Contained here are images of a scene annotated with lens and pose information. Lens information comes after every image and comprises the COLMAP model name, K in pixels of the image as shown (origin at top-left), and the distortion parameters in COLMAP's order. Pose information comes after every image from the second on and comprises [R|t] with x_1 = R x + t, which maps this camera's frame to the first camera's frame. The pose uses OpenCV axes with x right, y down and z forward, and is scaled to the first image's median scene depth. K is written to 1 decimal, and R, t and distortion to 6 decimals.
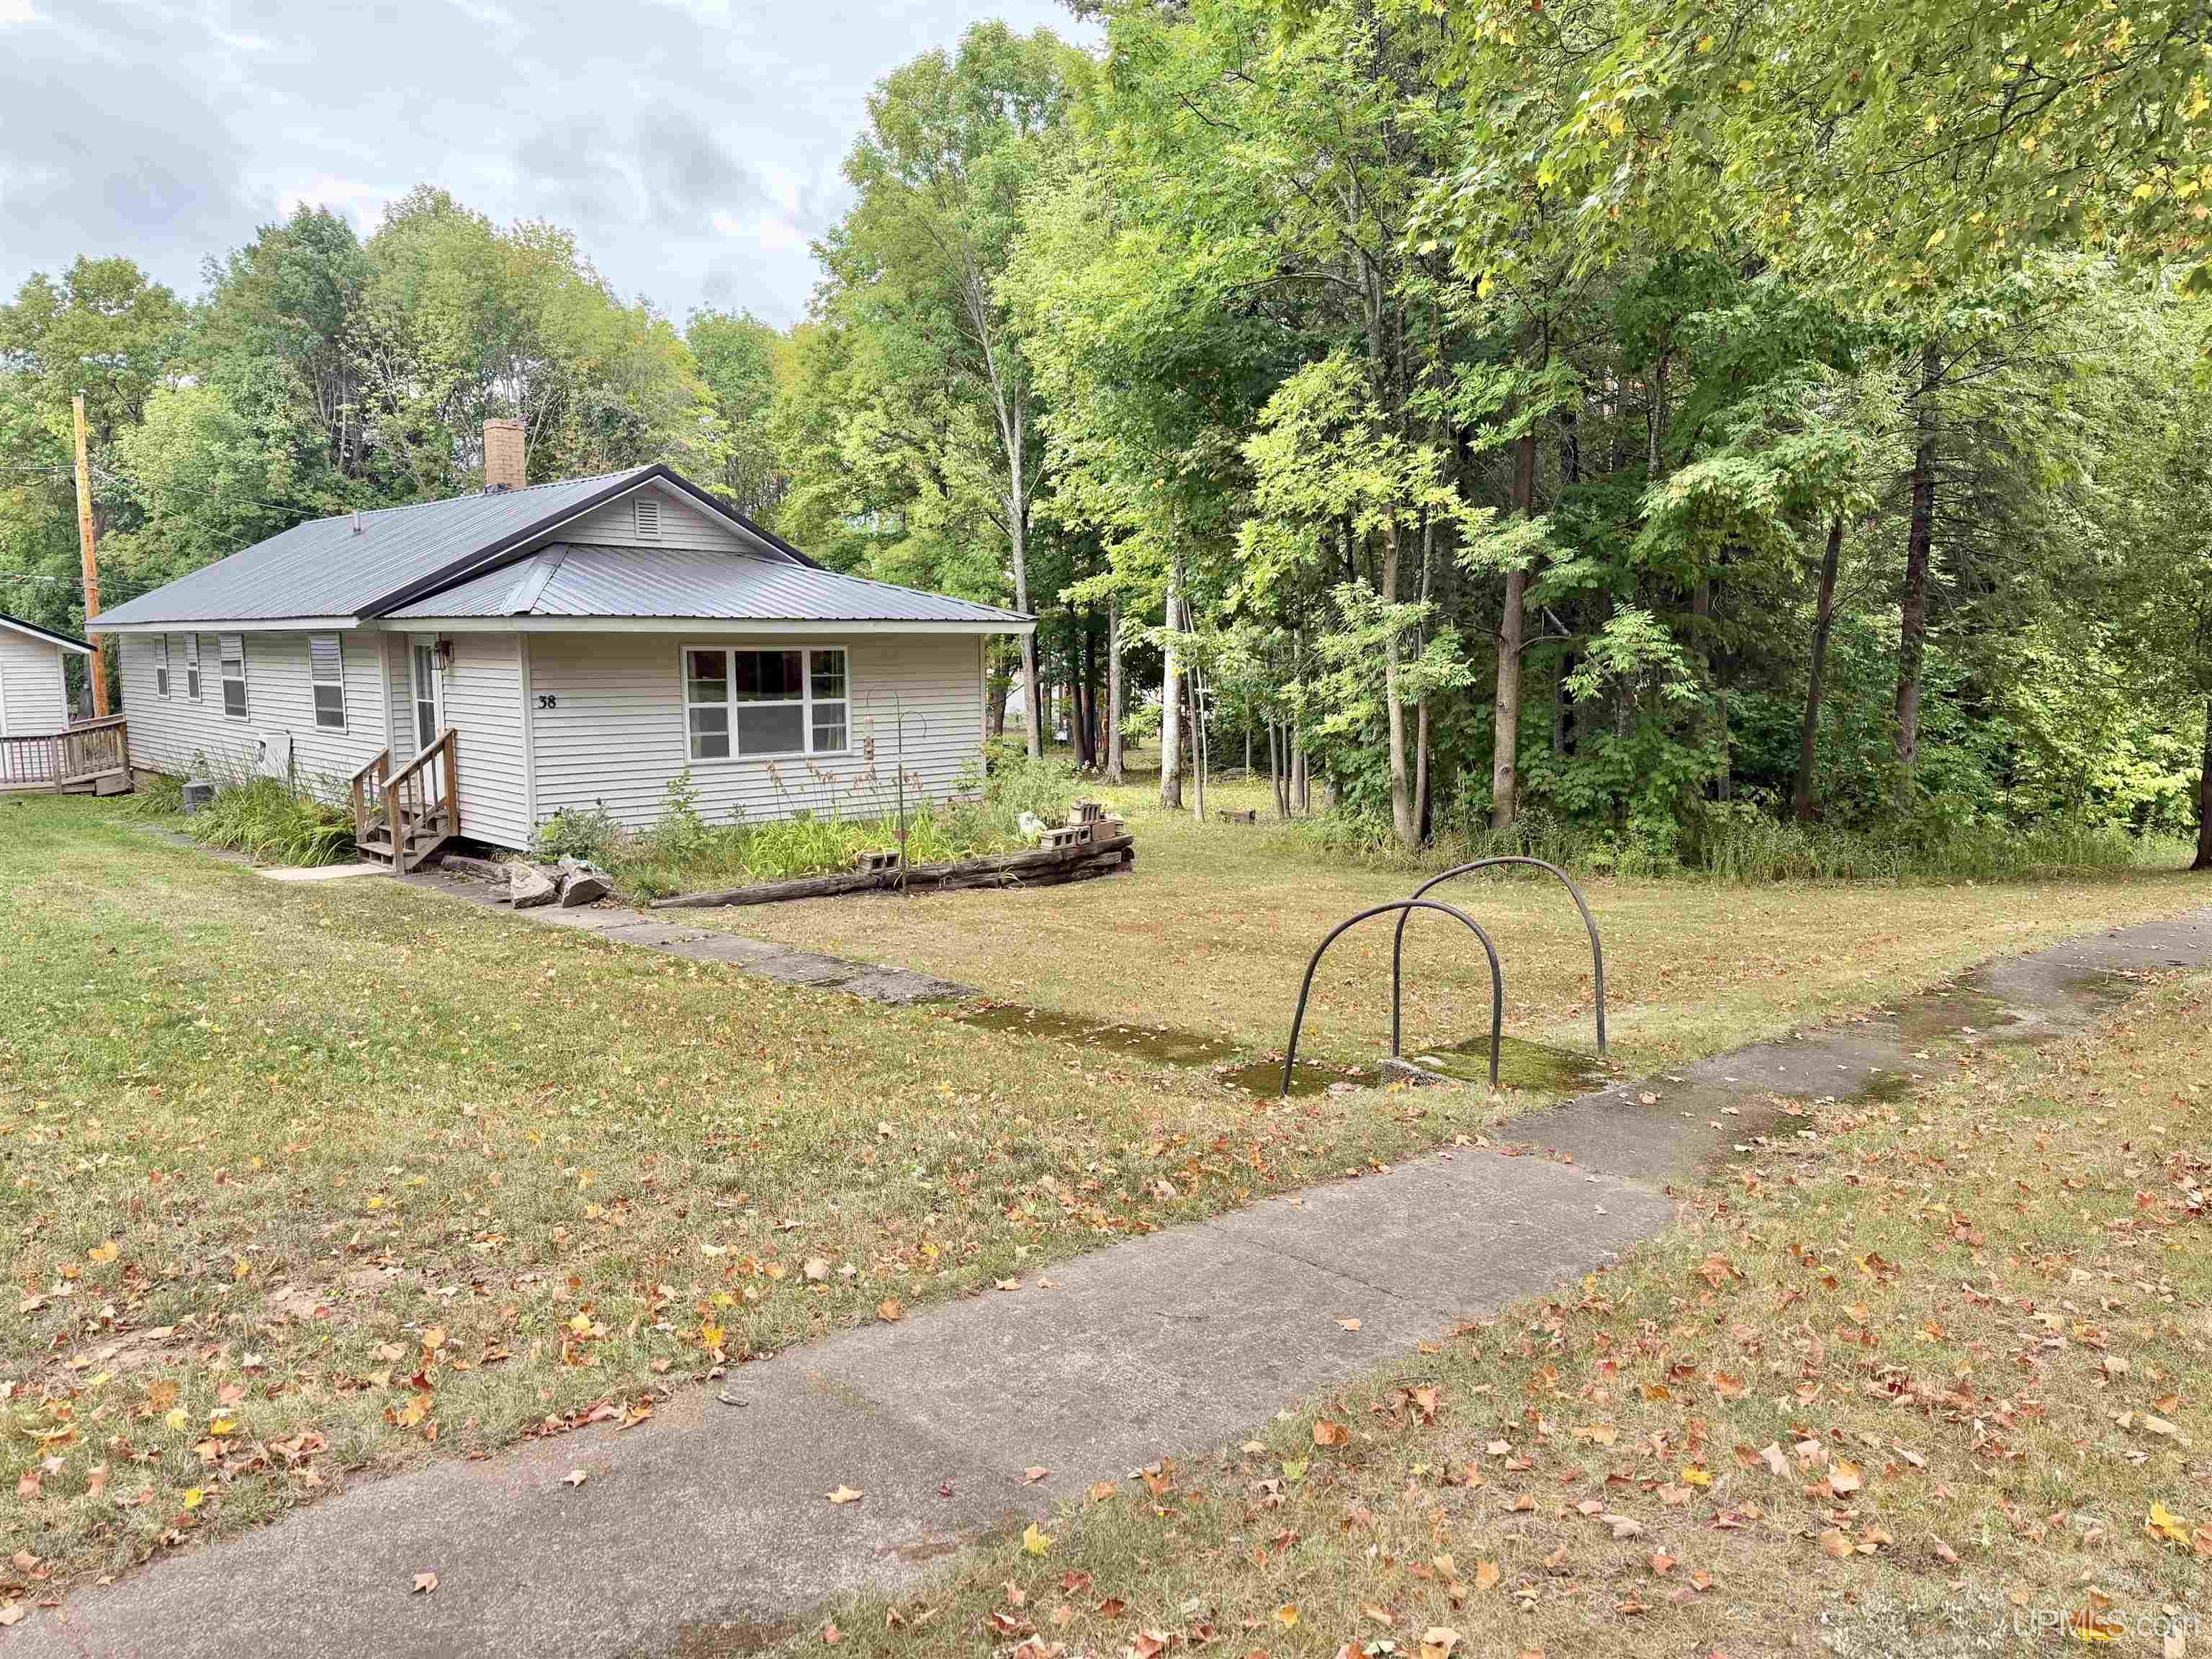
lens RADIAL K [[1521.5, 0, 1106.0], [0, 1521.5, 829.5], [0, 0, 1]] dist [0.001482, 0.000026]
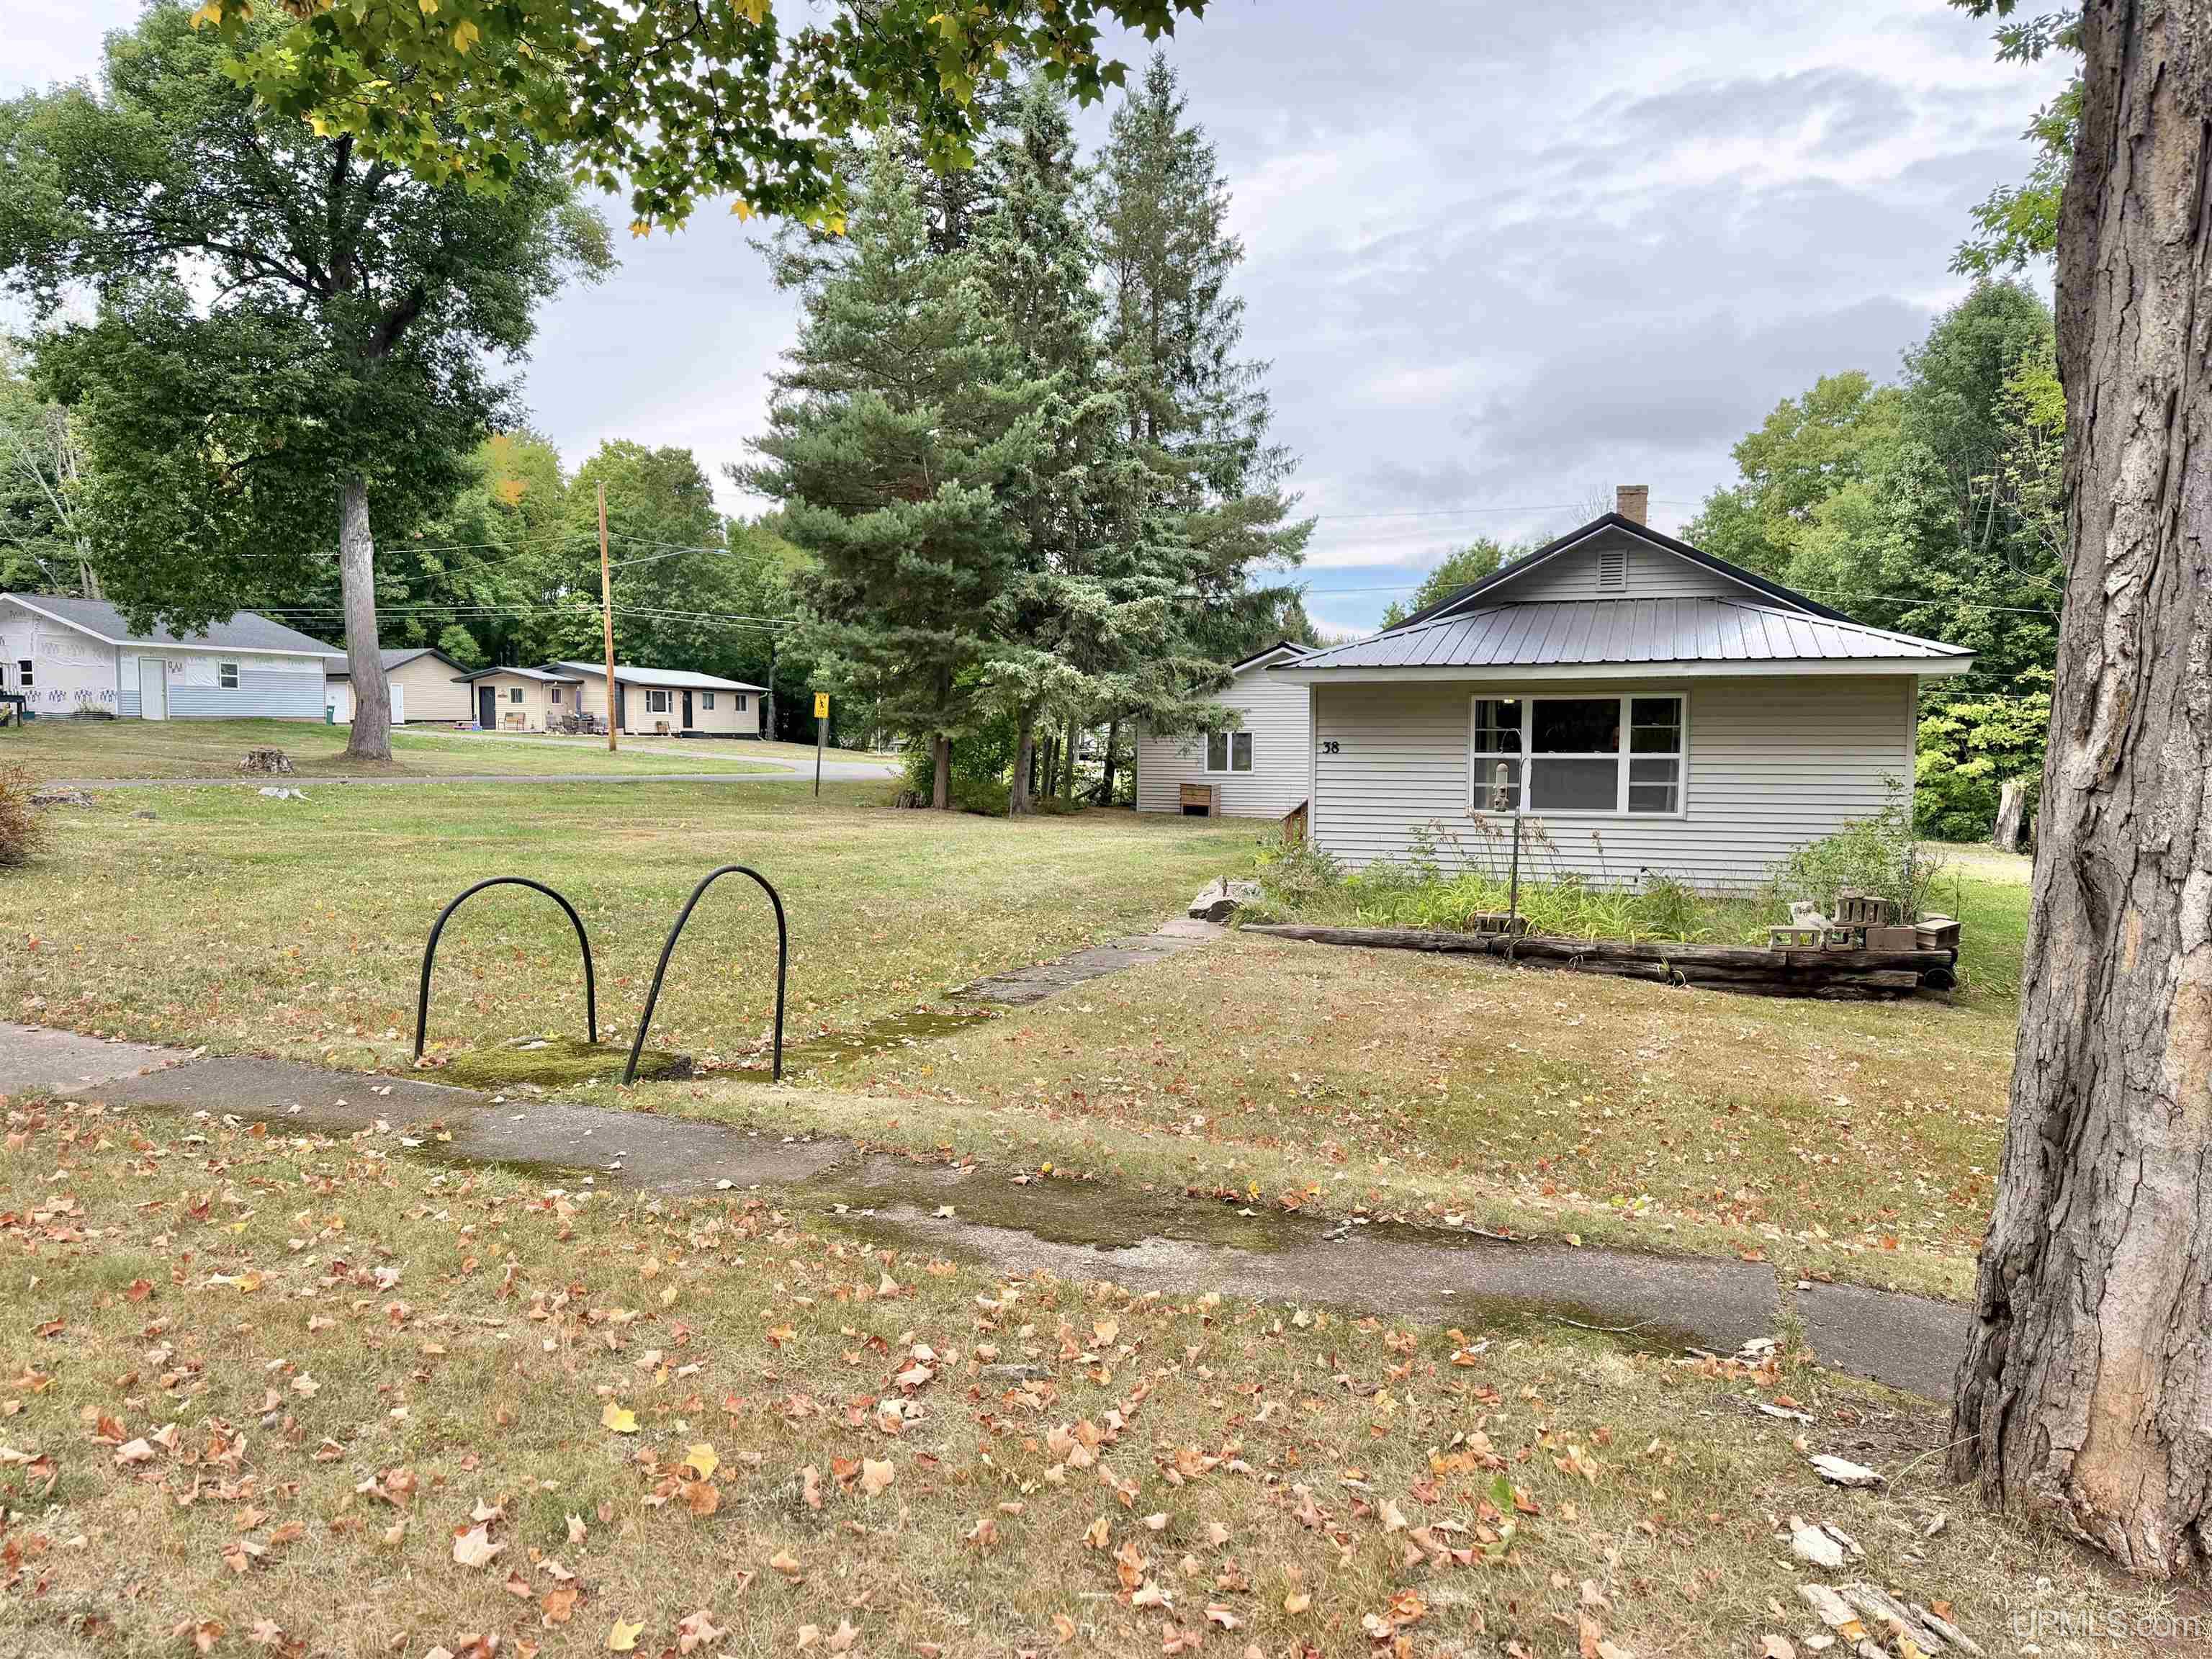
lens RADIAL K [[1521.5, 0, 1106.0], [0, 1521.5, 829.5], [0, 0, 1]] dist [0.001482, 0.000026]
pose [[0.383911, 0.053939, -0.921793, 0.524089], [-0.112535, 0.993584, 0.011271, -0.016995], [0.916487, 0.099407, 0.387517, 0.385352]]
